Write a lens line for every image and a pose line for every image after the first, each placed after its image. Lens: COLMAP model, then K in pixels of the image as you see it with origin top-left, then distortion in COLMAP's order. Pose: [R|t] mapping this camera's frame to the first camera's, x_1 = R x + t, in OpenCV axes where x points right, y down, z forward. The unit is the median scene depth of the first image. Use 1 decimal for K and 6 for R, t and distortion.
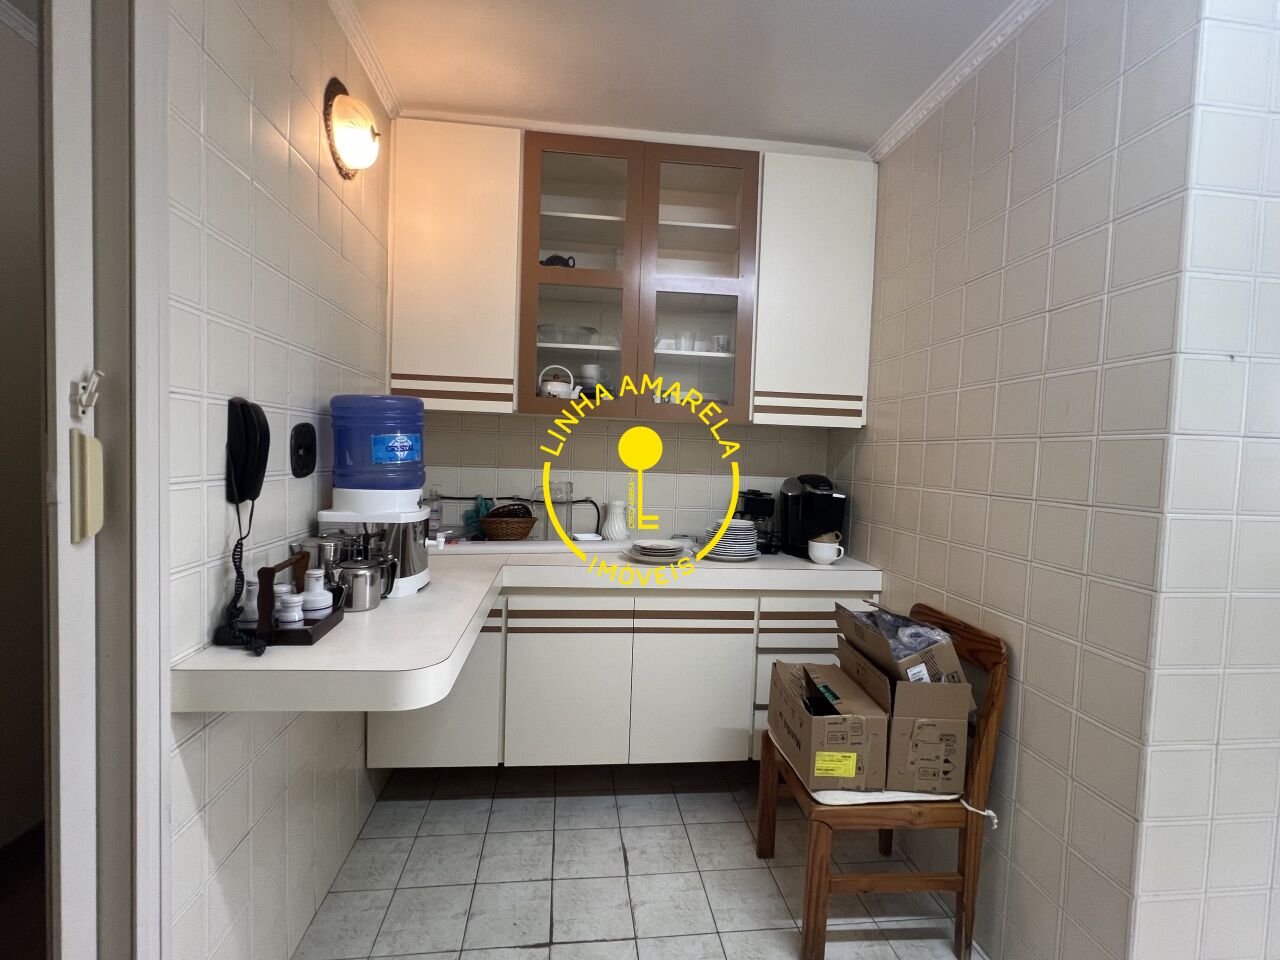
lens RADIAL K [[565.6, 0, 635.6], [0, 565.6, 480.4], [0, 0, 1]] dist [-0.003437, 0.000834]
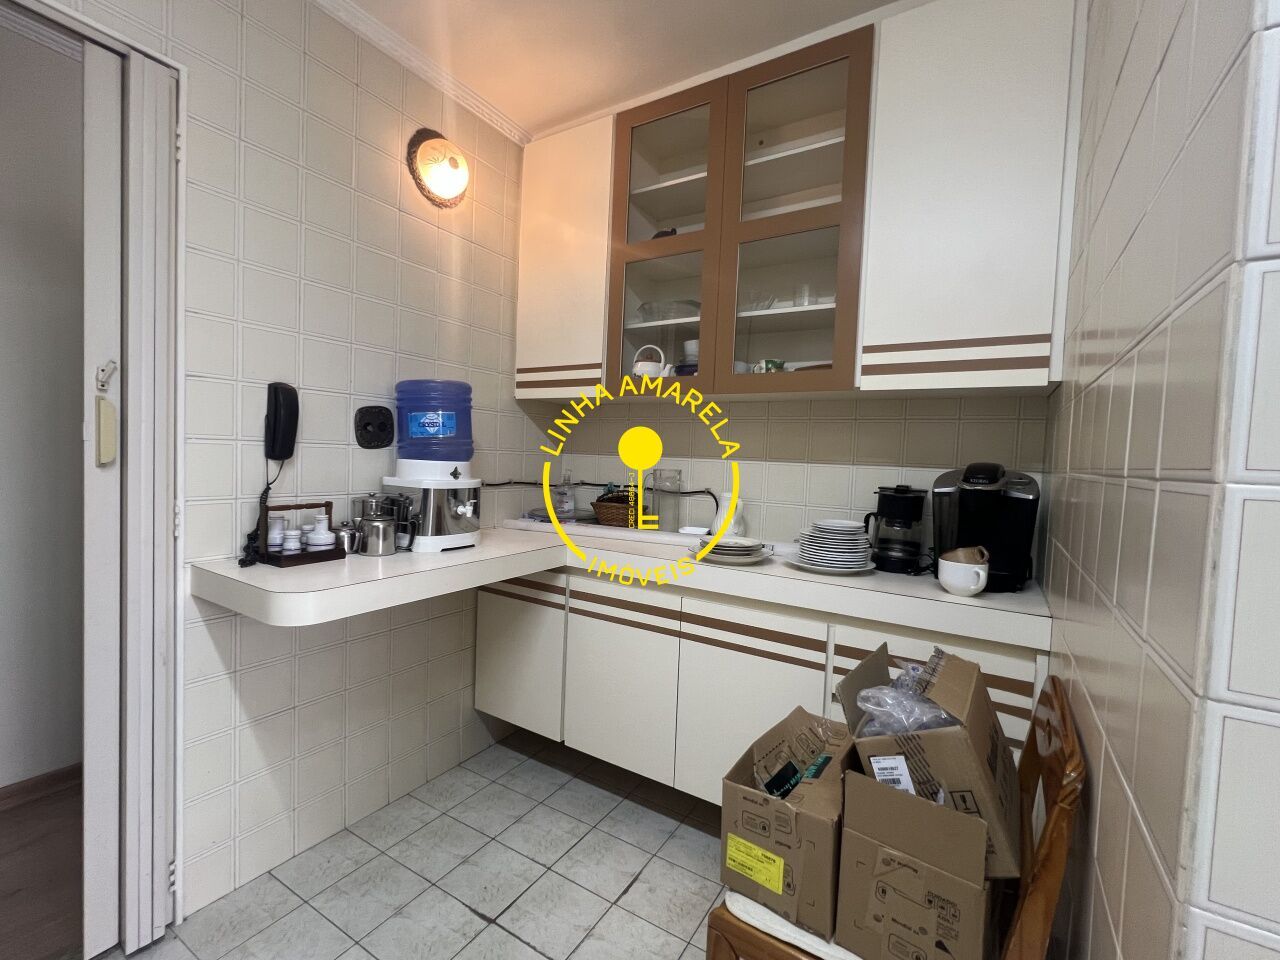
lens RADIAL K [[565.6, 0, 635.6], [0, 565.6, 480.4], [0, 0, 1]] dist [-0.003437, 0.000834]
pose [[0.786607, 0.023933, -0.616989, 0.509686], [-0.041190, 0.999057, -0.013760, 0.045643], [0.616078, 0.036238, 0.786851, 0.282925]]
